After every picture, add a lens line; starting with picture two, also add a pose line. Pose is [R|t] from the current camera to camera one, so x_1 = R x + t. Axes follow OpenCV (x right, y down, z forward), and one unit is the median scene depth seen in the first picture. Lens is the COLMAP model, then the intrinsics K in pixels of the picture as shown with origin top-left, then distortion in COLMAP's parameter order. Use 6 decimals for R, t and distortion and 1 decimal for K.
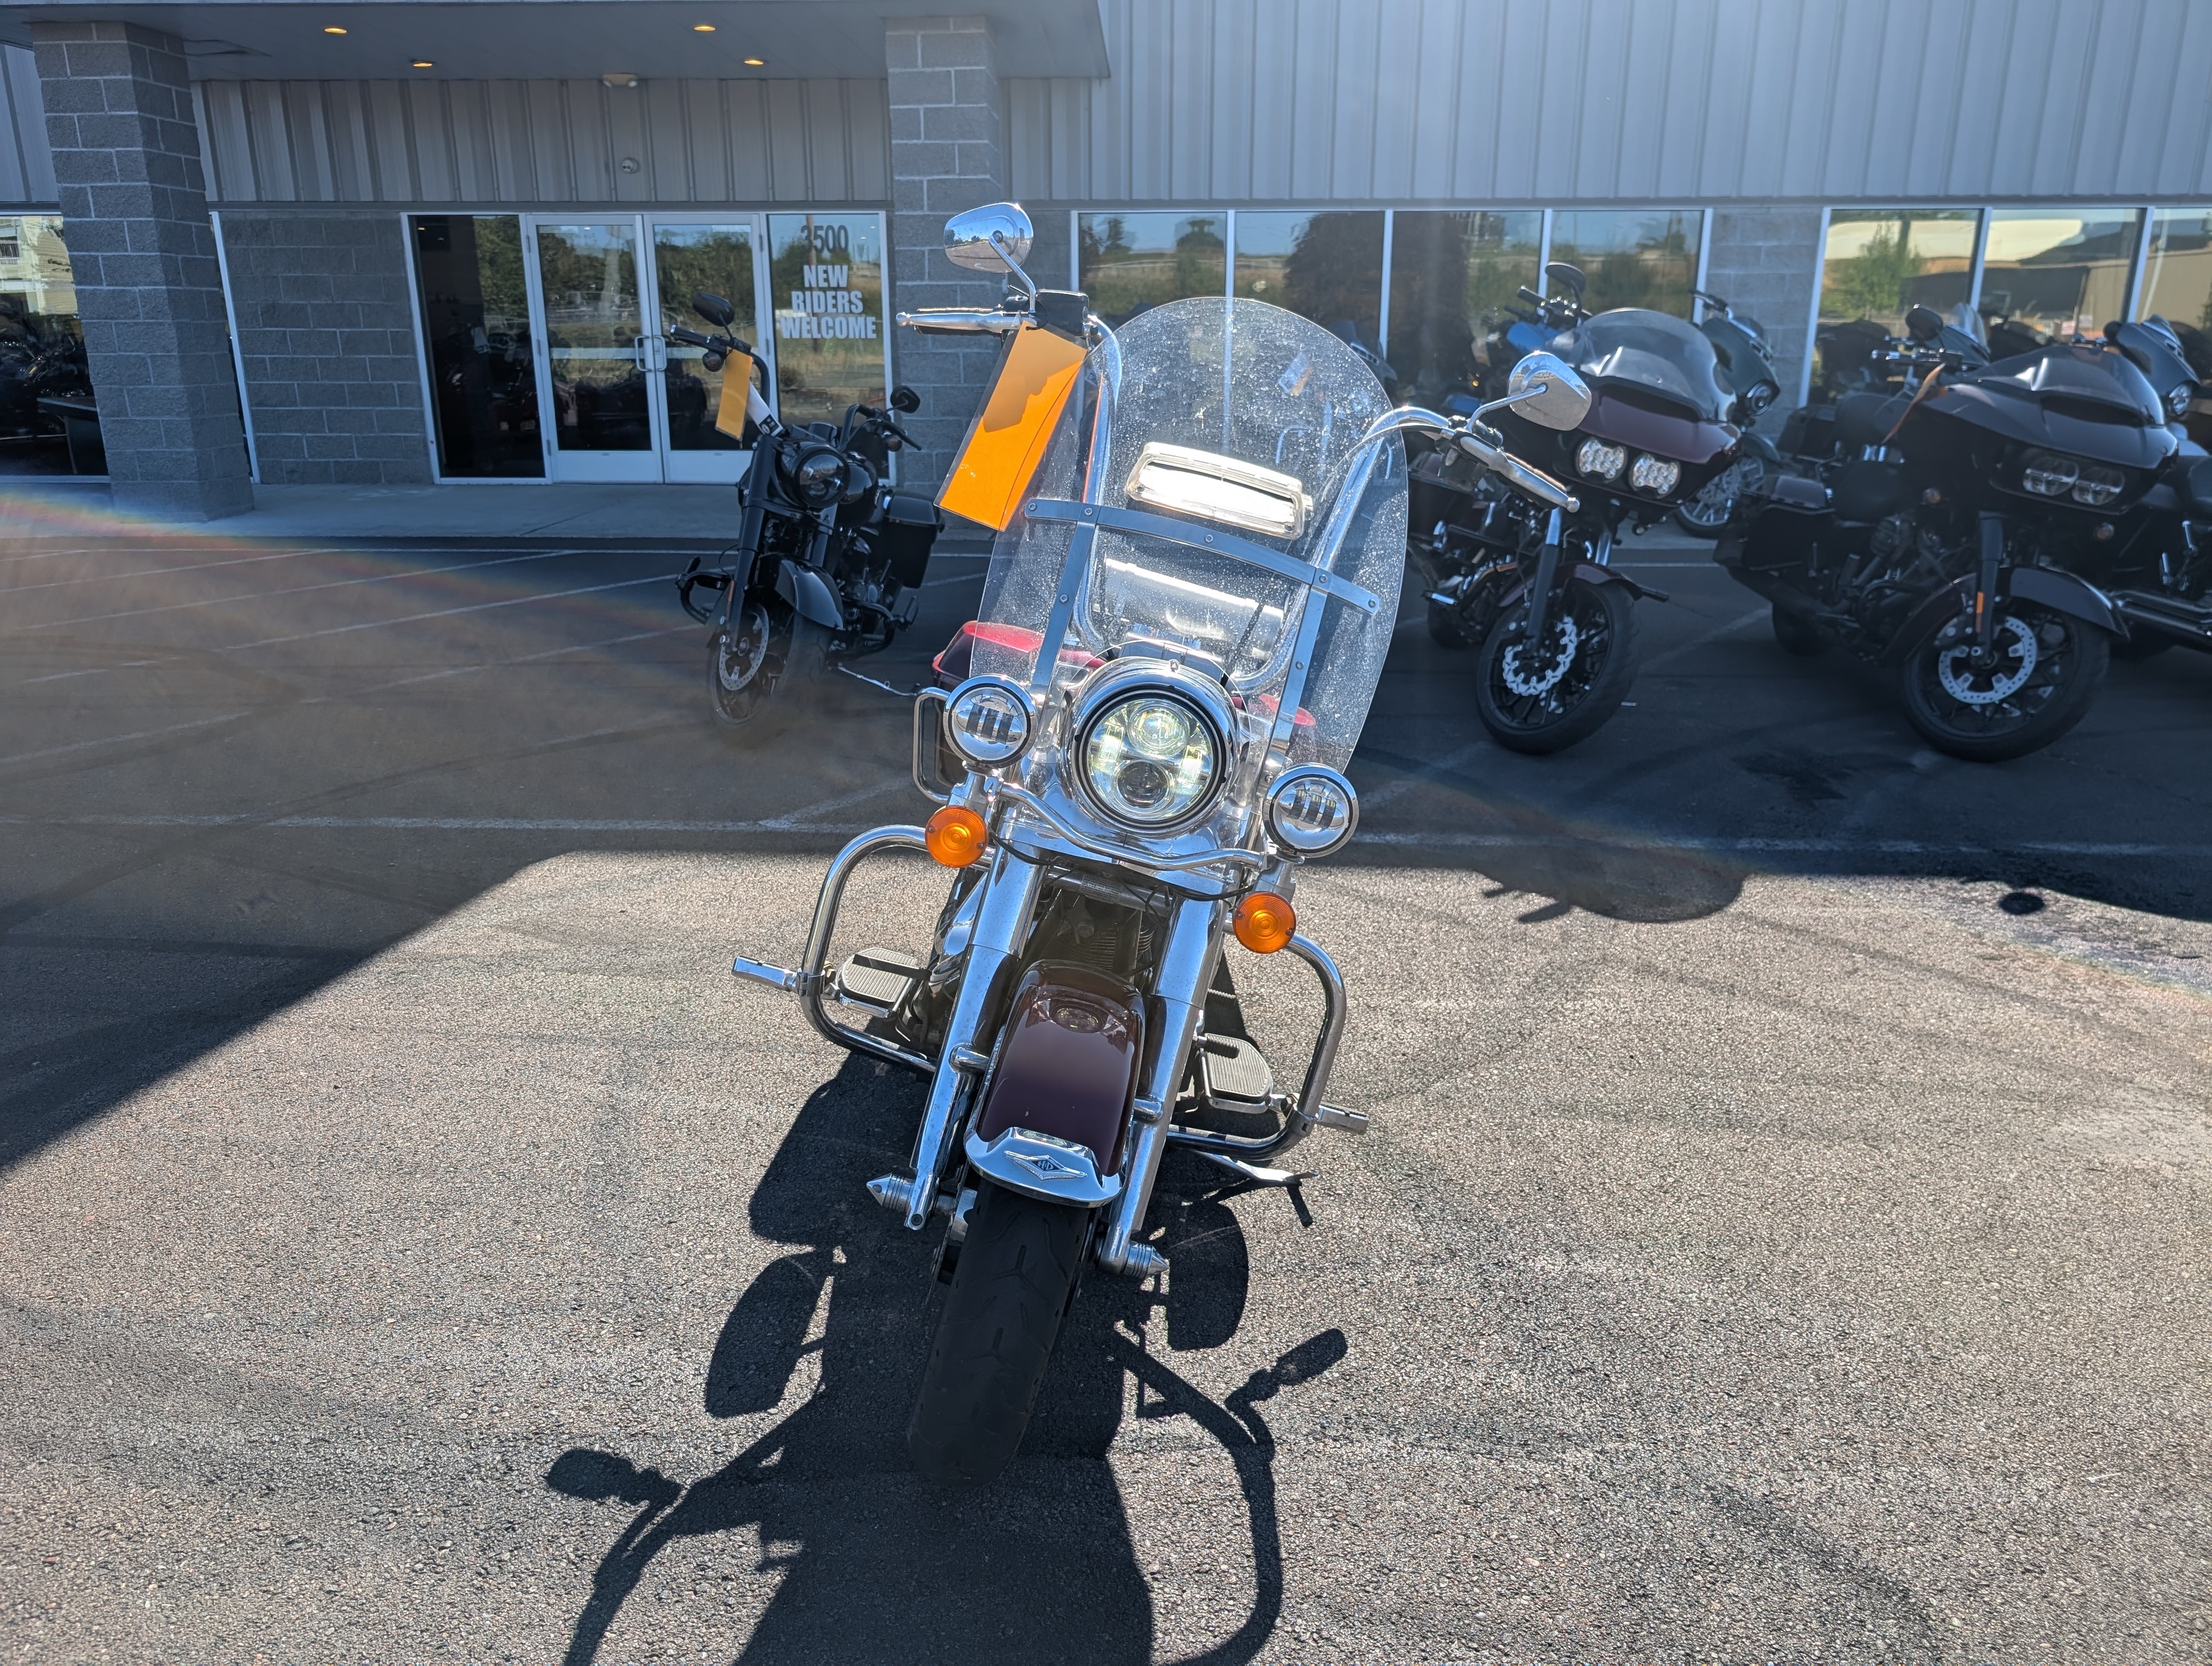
lens RADIAL K [[1558.2, 0, 1099.7], [0, 1558.2, 833.6], [0, 0, 1]] dist [0.003735, -0.004520]
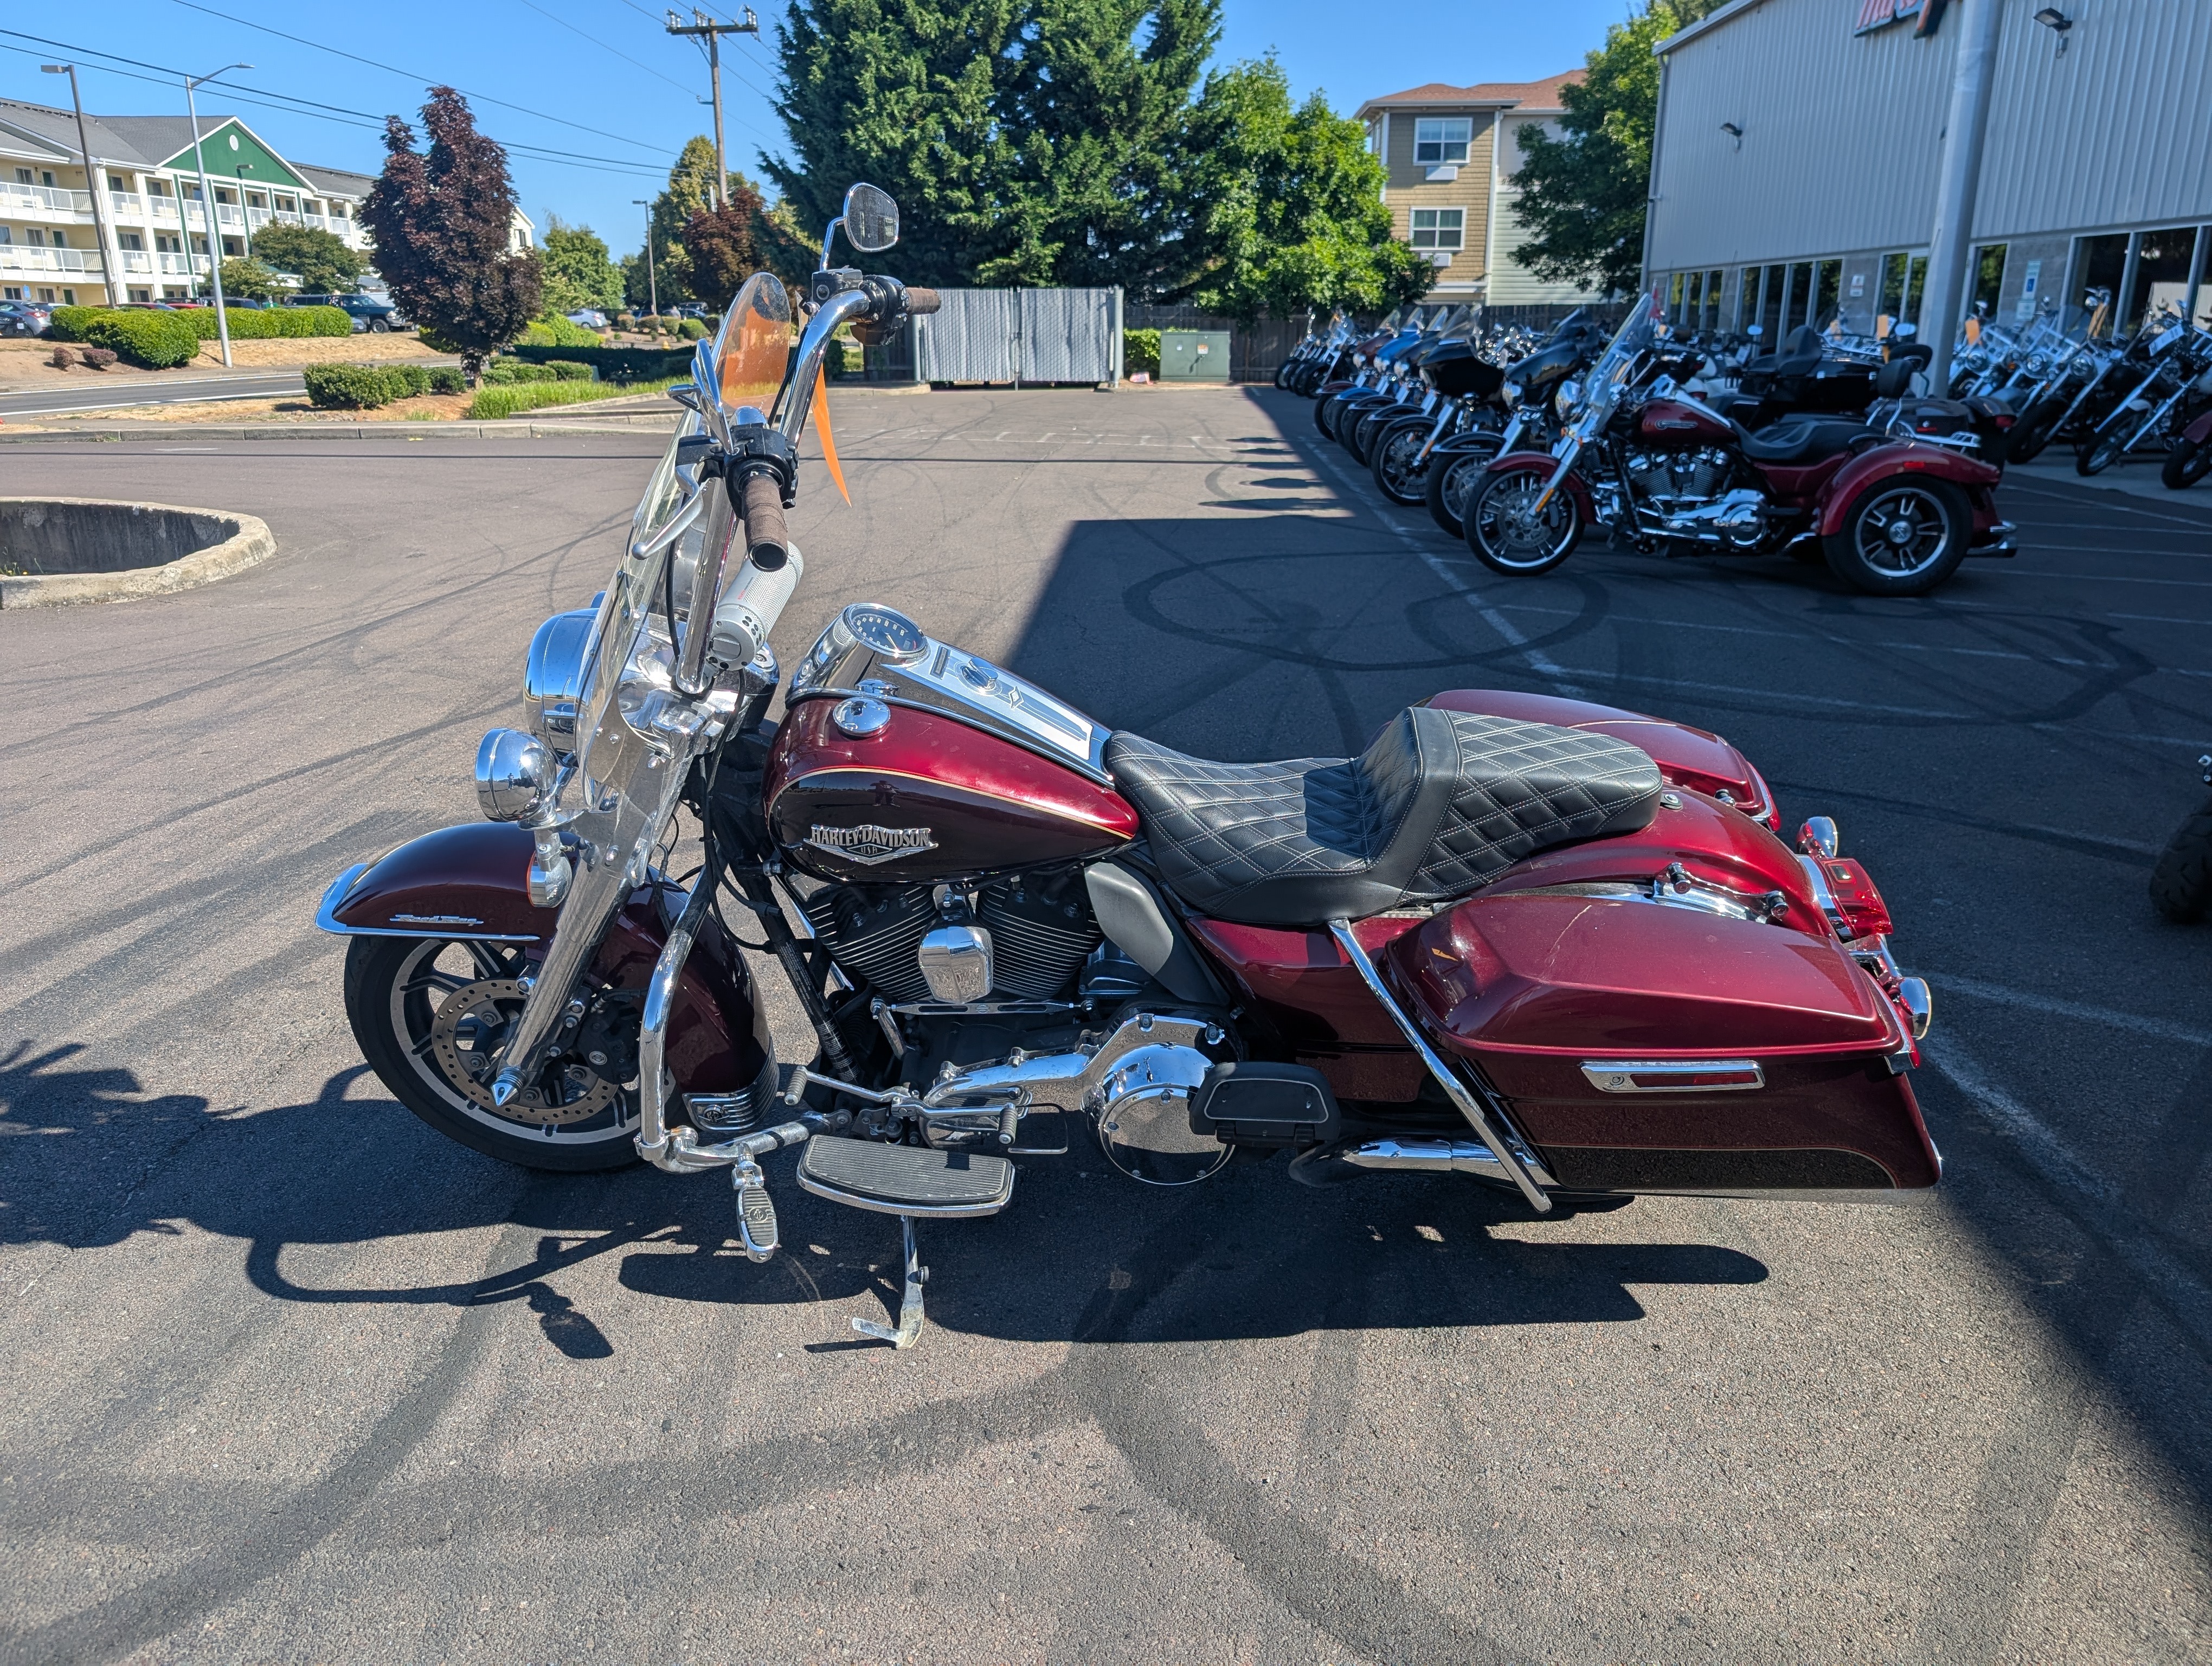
lens RADIAL K [[1568.4, 0, 1132.6], [0, 1568.4, 832.0], [0, 0, 1]] dist [0.003136, 0.002107]
pose [[0.007043, 0.310327, -0.950604, 0.419594], [-0.304696, 0.906088, 0.293537, -0.153100], [0.952424, 0.287577, 0.100937, 0.481212]]
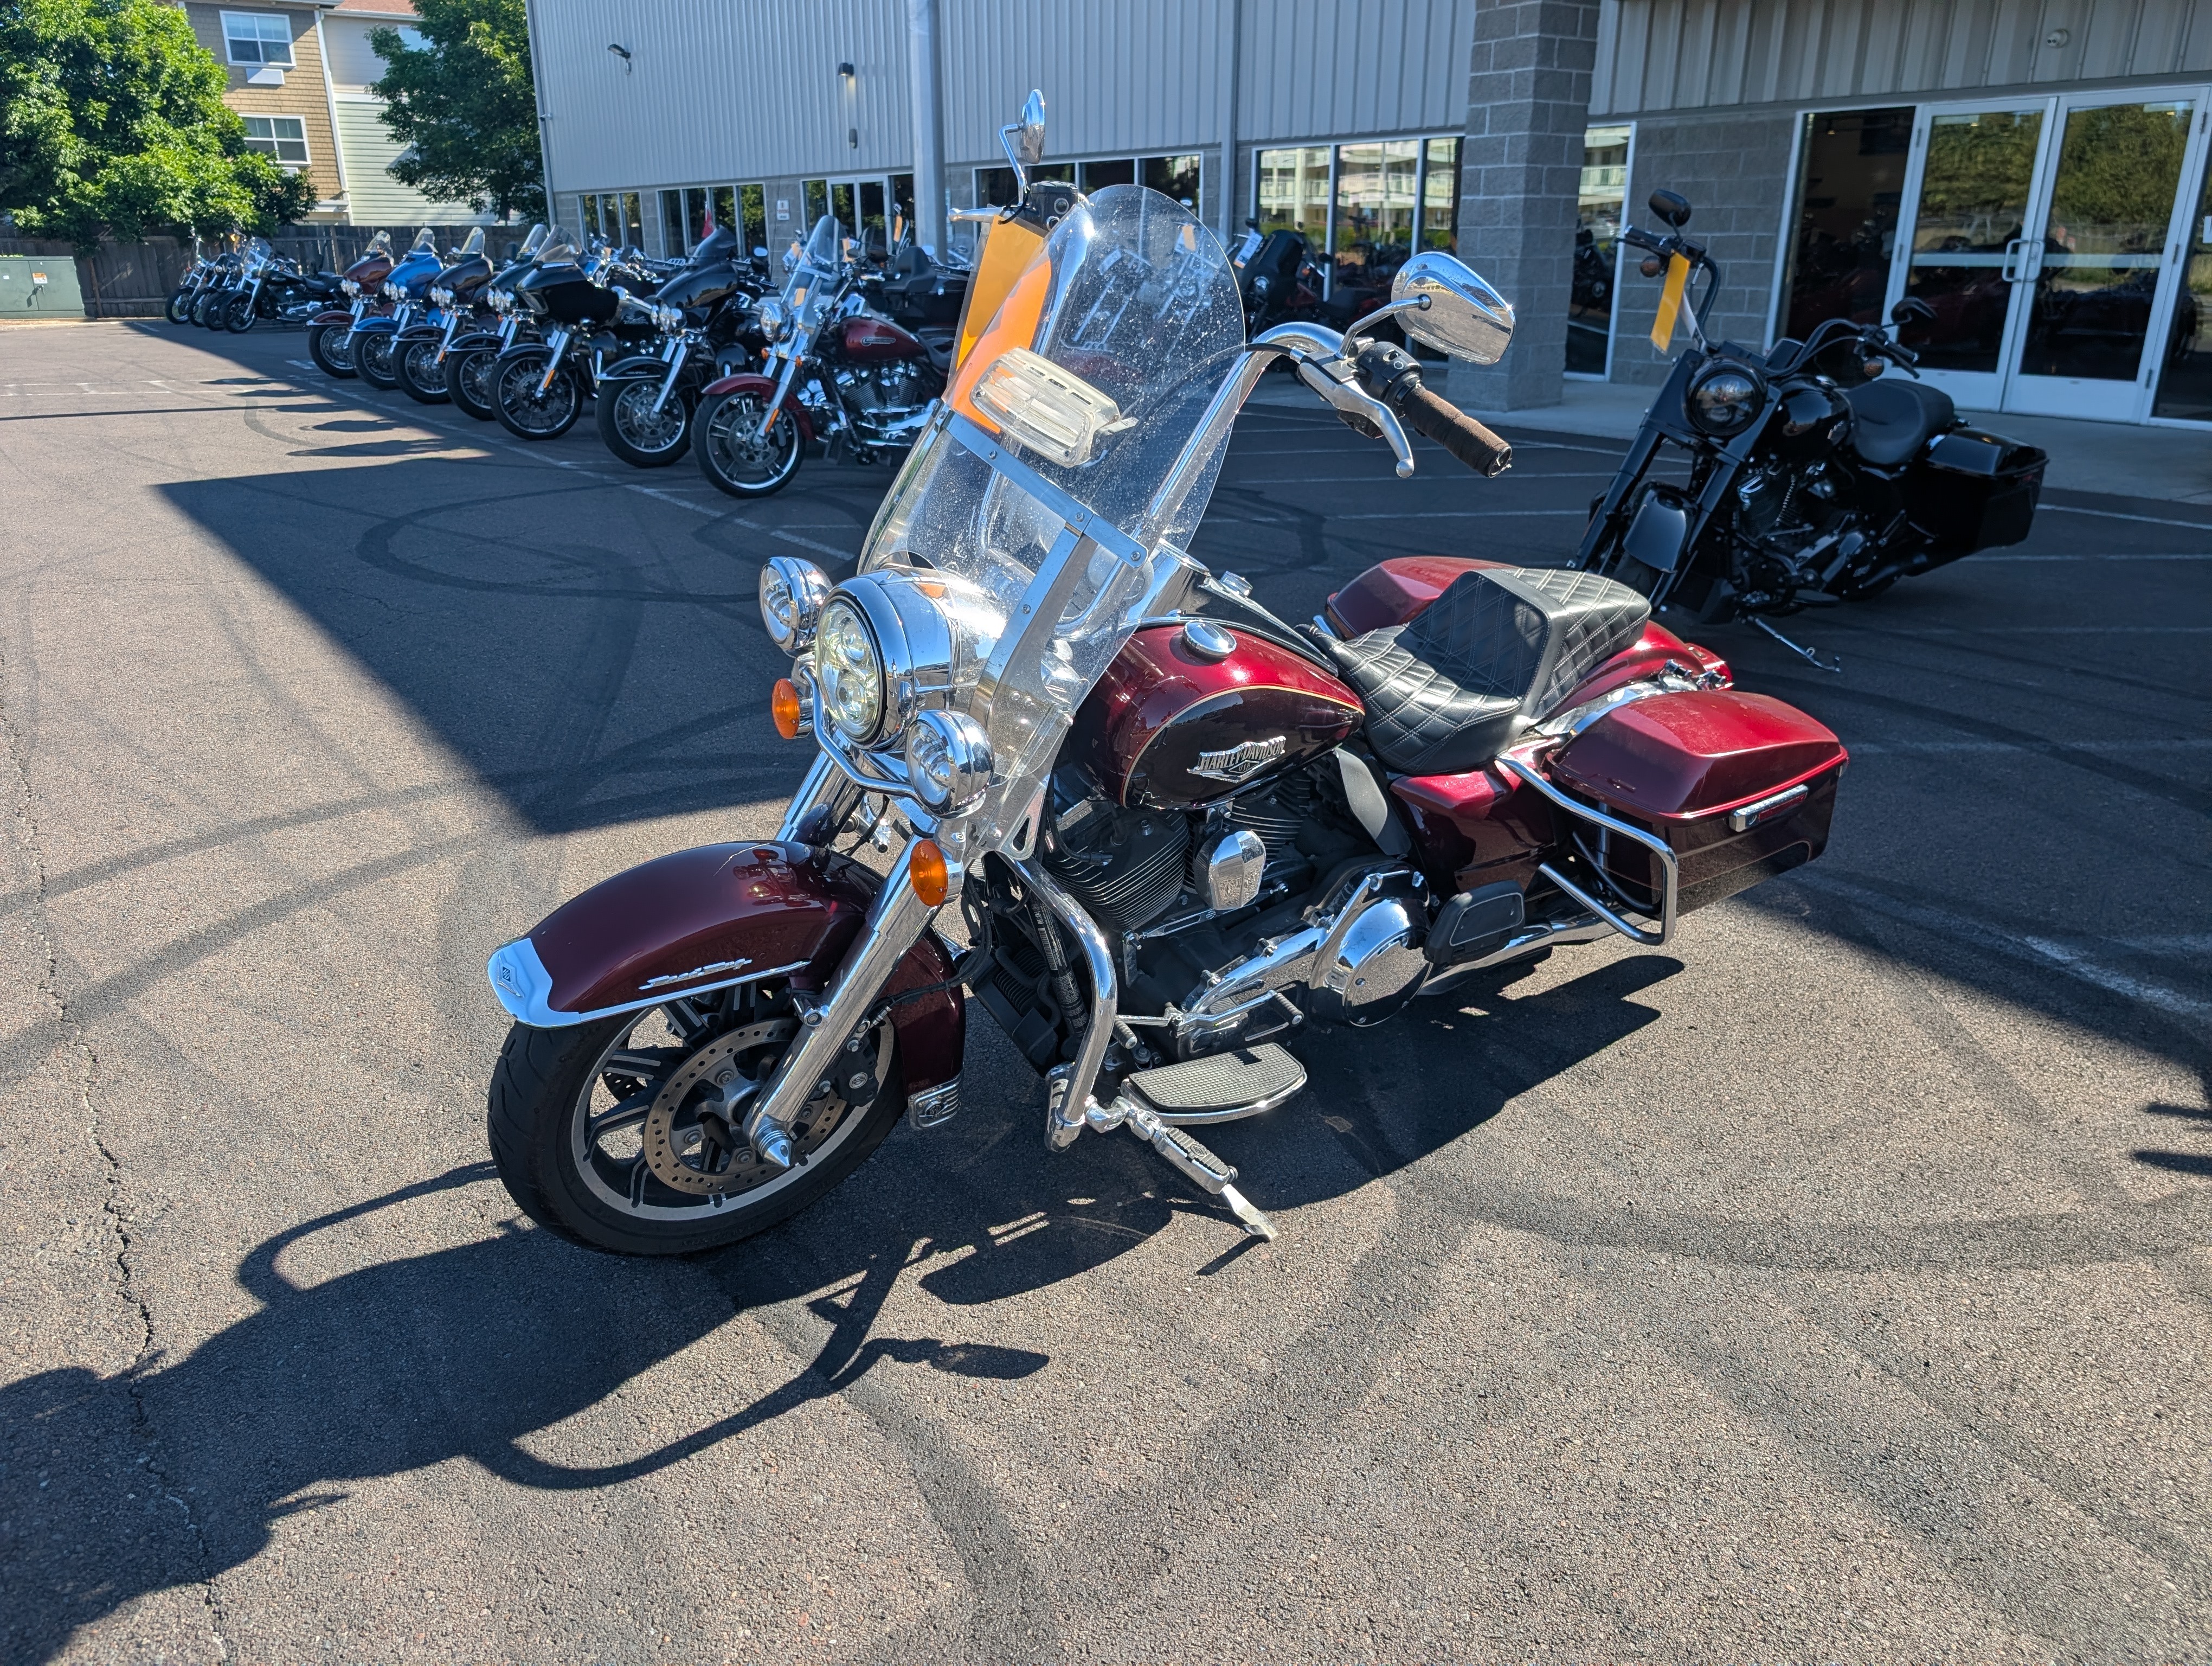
lens RADIAL K [[1558.2, 0, 1099.7], [0, 1558.2, 833.6], [0, 0, 1]] dist [0.003735, -0.004520]
pose [[0.617443, 0.278518, -0.735657, 0.322541], [-0.238558, 0.957475, 0.162274, -0.053966], [0.749569, 0.075302, 0.657629, 0.175600]]
